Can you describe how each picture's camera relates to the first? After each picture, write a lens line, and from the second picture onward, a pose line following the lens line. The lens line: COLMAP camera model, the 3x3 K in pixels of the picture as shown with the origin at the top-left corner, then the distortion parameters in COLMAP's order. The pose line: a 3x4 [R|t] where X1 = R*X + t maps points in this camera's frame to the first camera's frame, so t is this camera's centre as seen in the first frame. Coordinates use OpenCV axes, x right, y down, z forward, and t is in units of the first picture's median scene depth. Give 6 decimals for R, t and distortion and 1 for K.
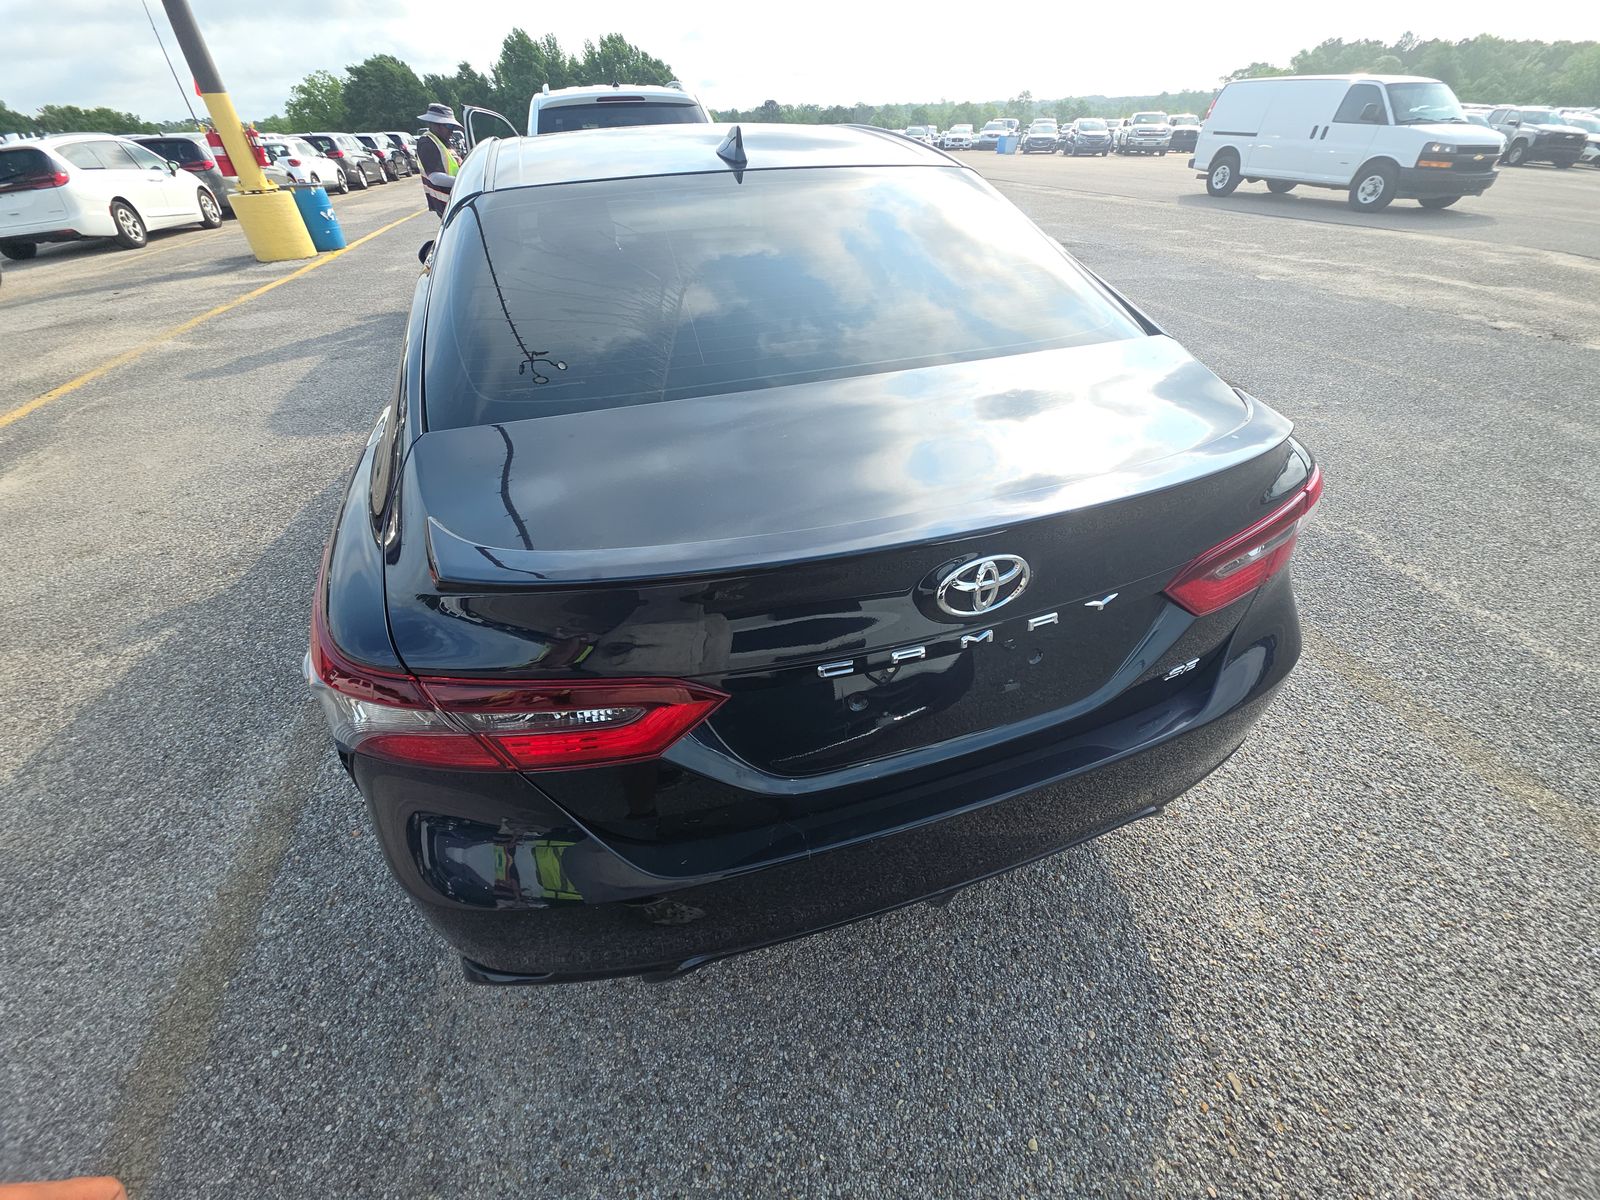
lens RADIAL K [[650.1, 0, 808.9], [0, 650.1, 595.9], [0, 0, 1]] dist [0.013831, -0.008985]
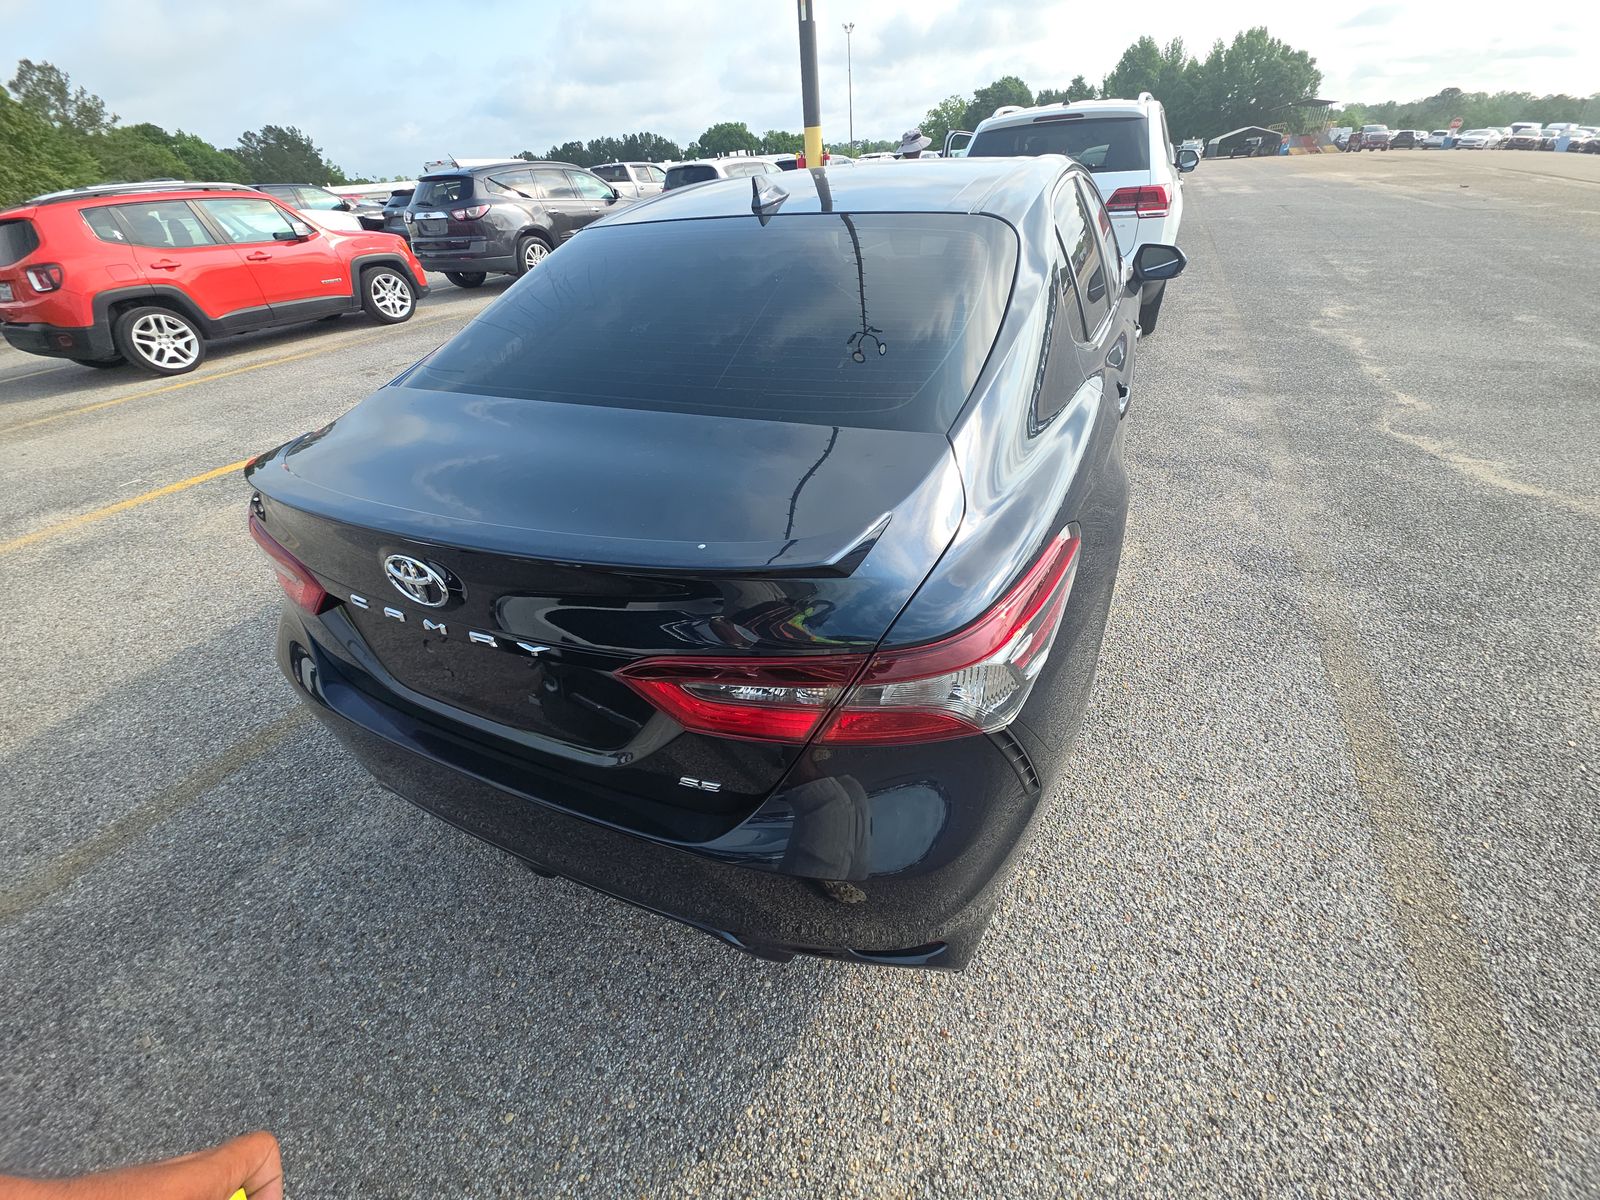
lens RADIAL K [[650.1, 0, 808.9], [0, 650.1, 595.9], [0, 0, 1]] dist [0.013831, -0.008985]
pose [[0.735858, 0.357230, -0.575239, 0.820063], [-0.361344, 0.925612, 0.112576, -0.211356], [0.572663, 0.125019, 0.810202, 0.238332]]
